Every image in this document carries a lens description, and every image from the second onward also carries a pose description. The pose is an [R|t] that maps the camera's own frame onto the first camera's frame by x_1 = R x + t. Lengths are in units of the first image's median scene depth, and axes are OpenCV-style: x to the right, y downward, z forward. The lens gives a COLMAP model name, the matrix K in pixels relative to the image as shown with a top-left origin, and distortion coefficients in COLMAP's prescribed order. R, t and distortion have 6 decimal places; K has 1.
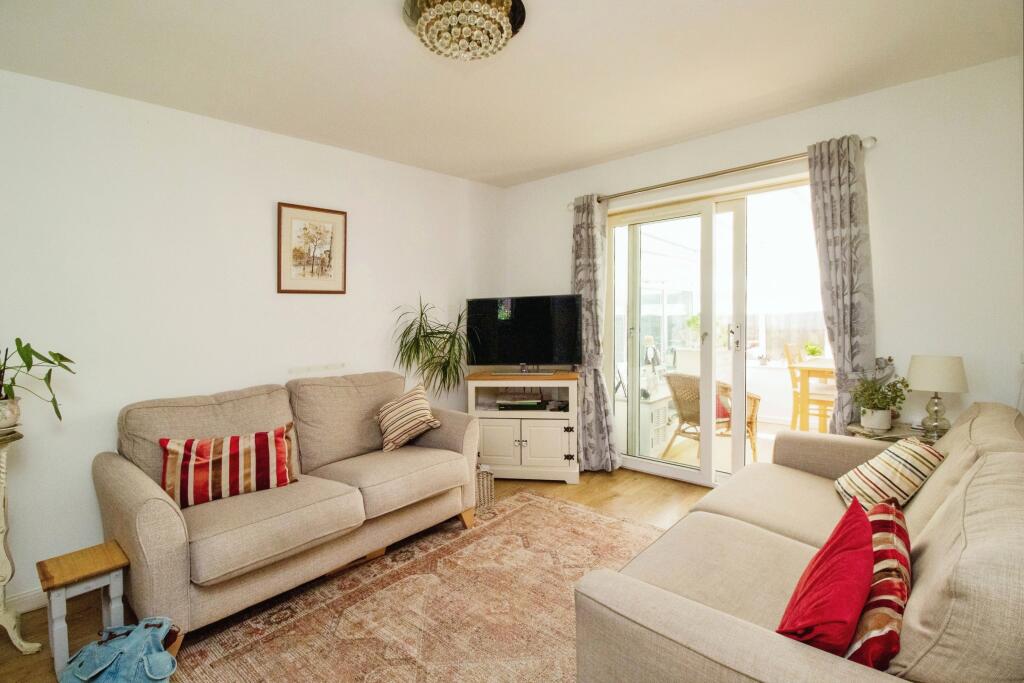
lens RADIAL K [[473.8, 0, 509.4], [0, 473.8, 326.1], [0, 0, 1]] dist [0.000751, -0.014005]
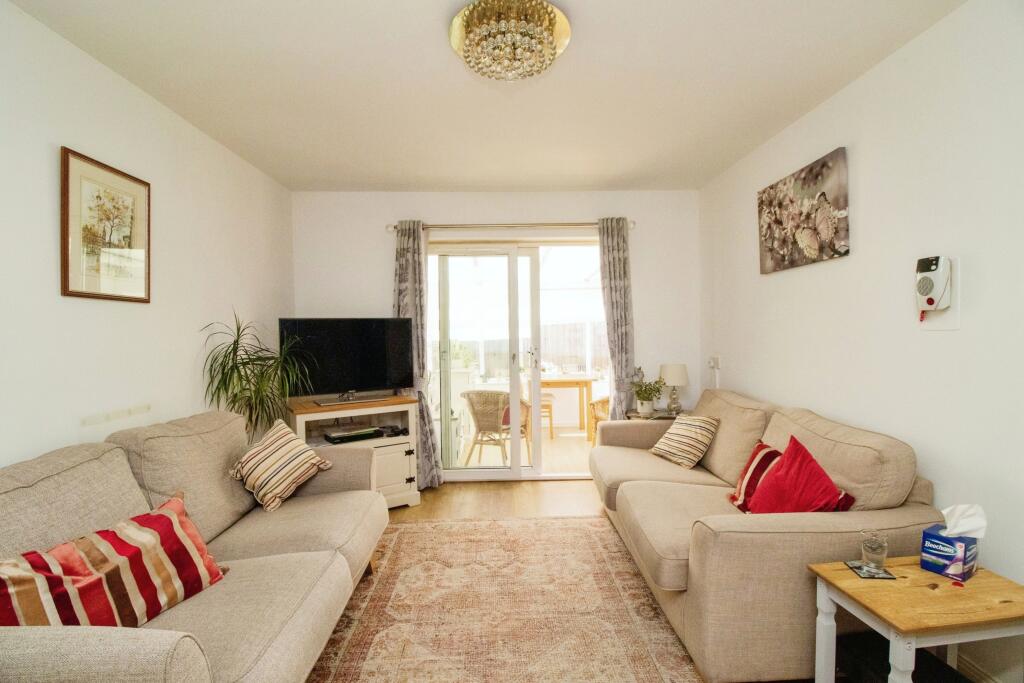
lens RADIAL K [[463.8, 0, 512.2], [0, 463.8, 359.6], [0, 0, 1]] dist [-0.000612, -0.013700]
pose [[0.720063, -0.020076, 0.693618, -0.428986], [0.012235, 0.999793, 0.016236, 0.008885], [-0.693801, -0.003205, 0.720160, 0.156152]]
